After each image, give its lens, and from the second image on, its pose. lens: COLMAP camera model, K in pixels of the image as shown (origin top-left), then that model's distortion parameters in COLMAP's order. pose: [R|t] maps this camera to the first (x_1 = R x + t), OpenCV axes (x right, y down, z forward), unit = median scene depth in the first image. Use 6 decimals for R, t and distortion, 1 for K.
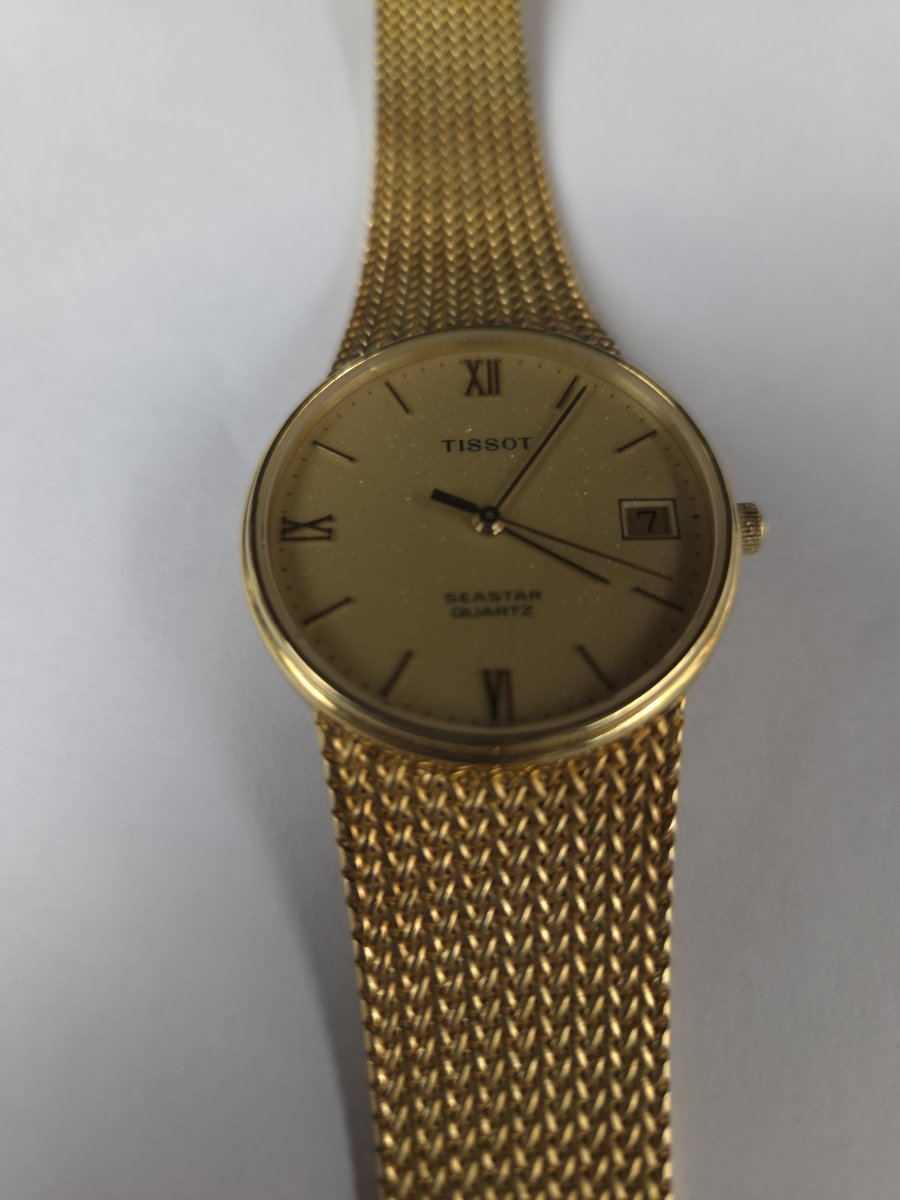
lens RADIAL K [[901.5, 0, 440.7], [0, 901.5, 604.1], [0, 0, 1]] dist [-0.027144, -0.033152]
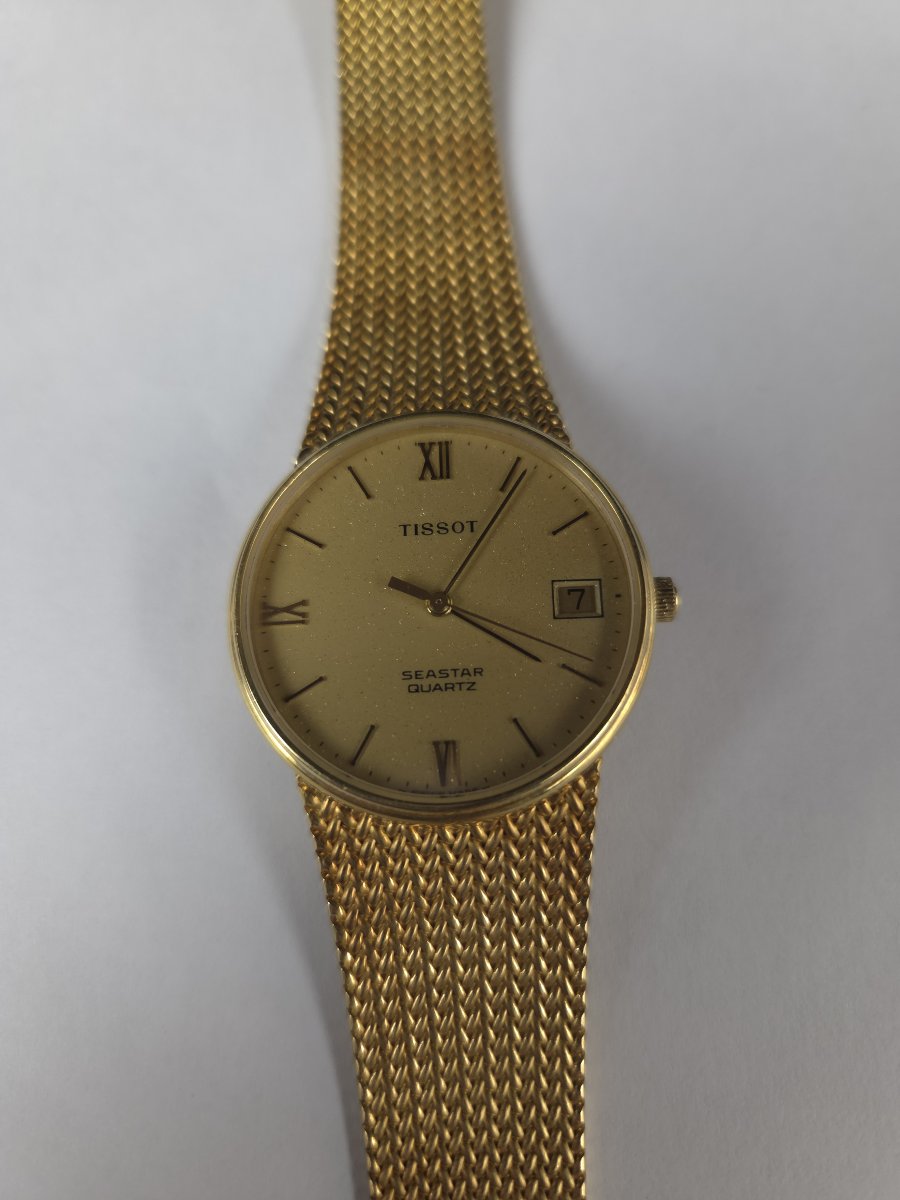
lens RADIAL K [[901.5, 0, 441.7], [0, 901.5, 605.2], [0, 0, 1]] dist [-0.027144, -0.033152]
pose [[0.999520, -0.021647, -0.022168, 0.081470], [0.025214, 0.984083, 0.175912, -0.291270], [0.018008, -0.176386, 0.984156, -0.143038]]
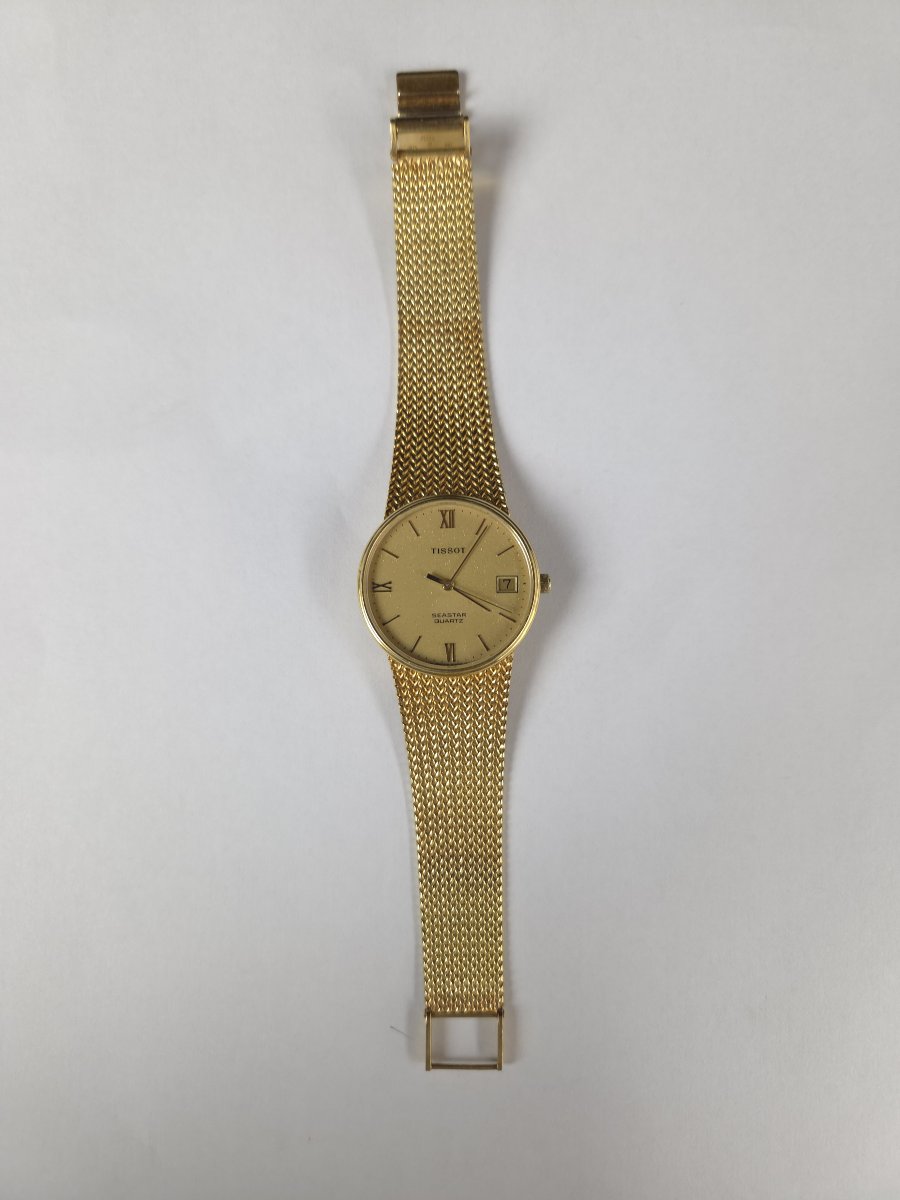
lens RADIAL K [[901.5, 0, 459.2], [0, 901.5, 601.0], [0, 0, 1]] dist [-0.027144, -0.033152]
pose [[0.999949, 0.000161, 0.010121, 0.058135], [-0.004131, 0.919287, 0.393567, -1.106660], [-0.009241, -0.393588, 0.919240, -1.505898]]
